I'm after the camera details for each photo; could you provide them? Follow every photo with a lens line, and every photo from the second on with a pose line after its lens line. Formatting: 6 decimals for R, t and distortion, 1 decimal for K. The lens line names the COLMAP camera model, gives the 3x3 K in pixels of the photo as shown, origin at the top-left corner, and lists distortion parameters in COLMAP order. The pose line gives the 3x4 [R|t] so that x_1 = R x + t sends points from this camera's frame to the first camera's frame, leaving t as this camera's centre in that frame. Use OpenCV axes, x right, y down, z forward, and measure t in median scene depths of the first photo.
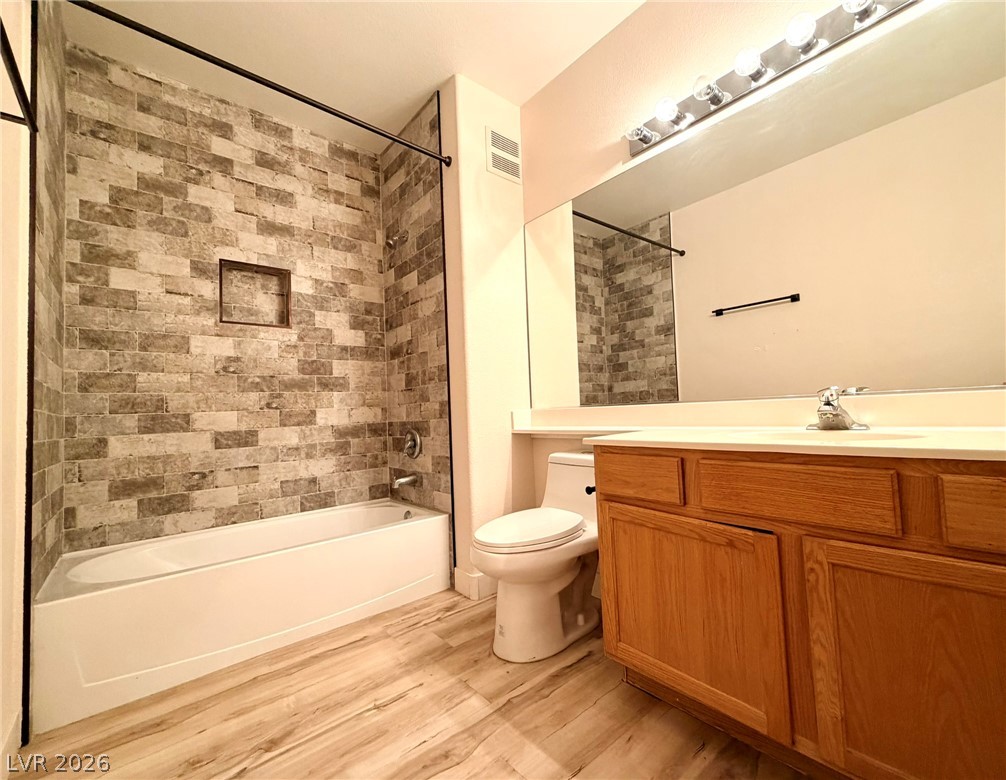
lens RADIAL K [[417.0, 0, 507.3], [0, 417.0, 391.1], [0, 0, 1]] dist [-0.000979, 0.000126]
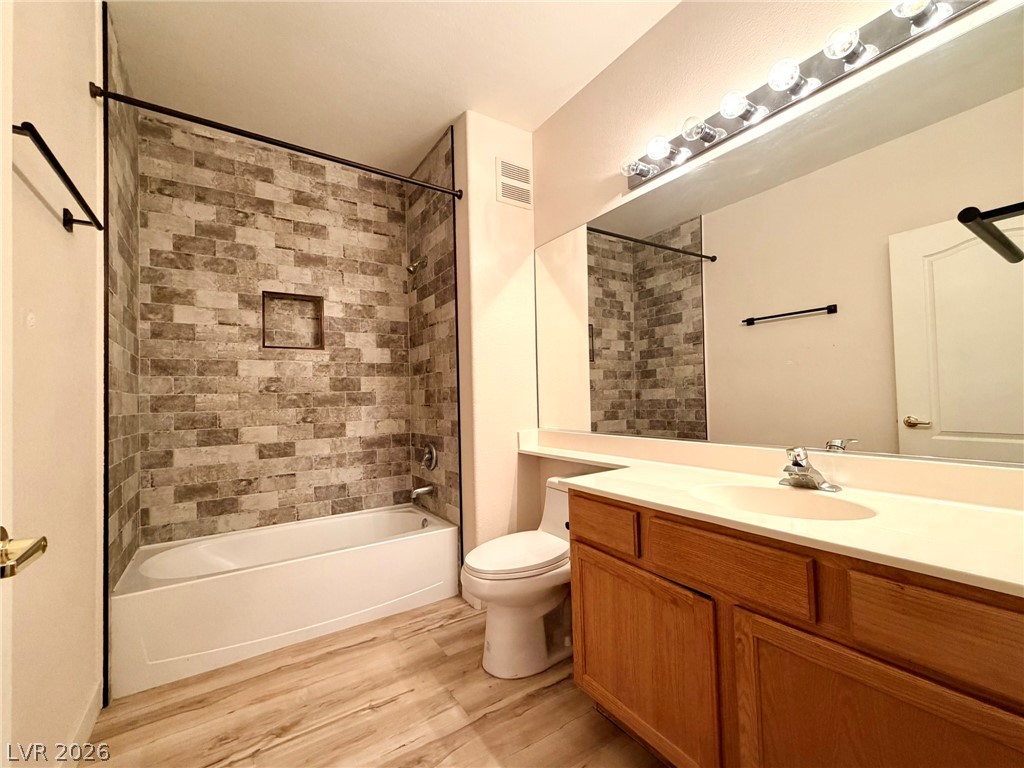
lens RADIAL K [[417.8, 0, 504.7], [0, 417.8, 383.3], [0, 0, 1]] dist [-0.001960, 0.000254]
pose [[0.991070, 0.010389, -0.132937, 0.129285], [-0.007331, 0.999697, 0.023477, -0.109098], [0.133141, -0.022293, 0.990846, -0.047480]]
